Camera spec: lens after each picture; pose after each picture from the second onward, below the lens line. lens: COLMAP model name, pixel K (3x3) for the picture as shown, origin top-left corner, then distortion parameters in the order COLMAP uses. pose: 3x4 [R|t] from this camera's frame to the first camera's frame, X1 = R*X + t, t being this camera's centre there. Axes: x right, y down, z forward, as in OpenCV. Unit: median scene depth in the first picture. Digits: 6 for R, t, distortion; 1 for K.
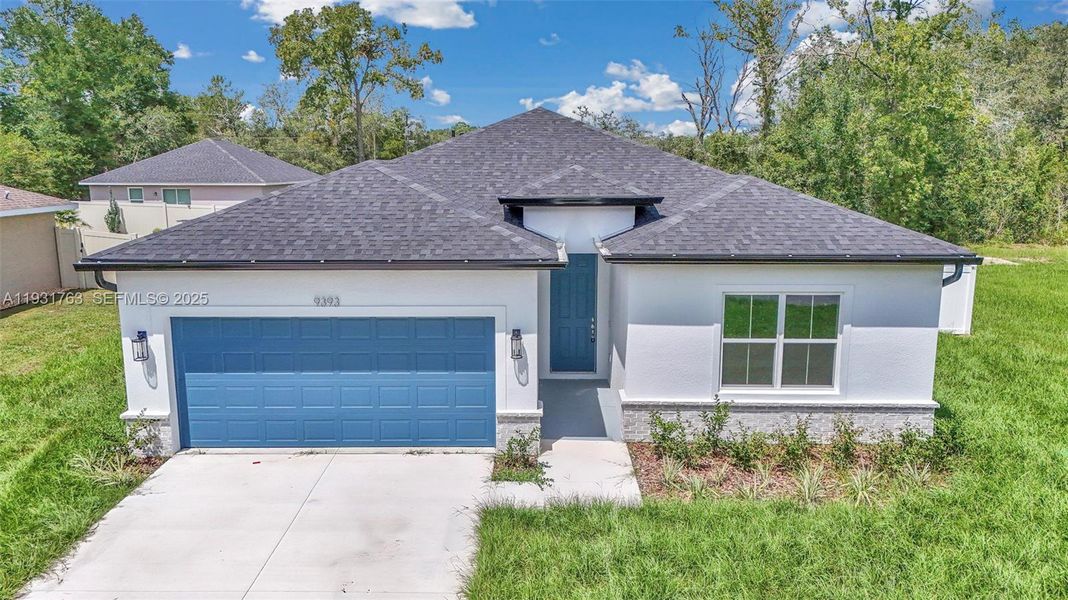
lens RADIAL K [[792.6, 0, 531.6], [0, 792.6, 299.1], [0, 0, 1]] dist [0.082163, -0.082273]
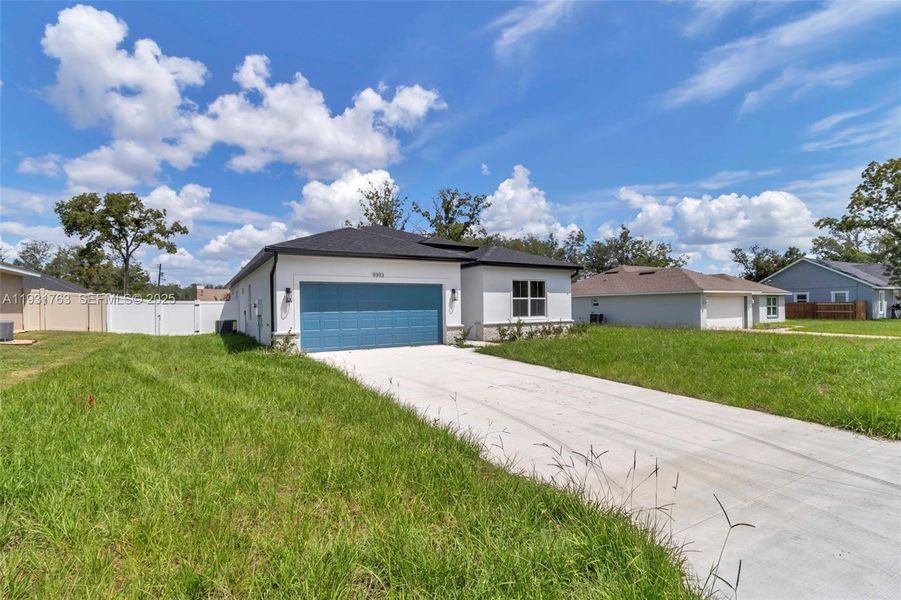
lens RADIAL K [[425.9, 0, 445.4], [0, 425.9, 305.1], [0, 0, 1]] dist [0.000374, 0.000047]
pose [[0.857120, -0.007964, 0.515055, -0.658552], [0.100591, 0.983218, -0.152194, 0.262267], [-0.505199, 0.182258, 0.843538, -0.045580]]
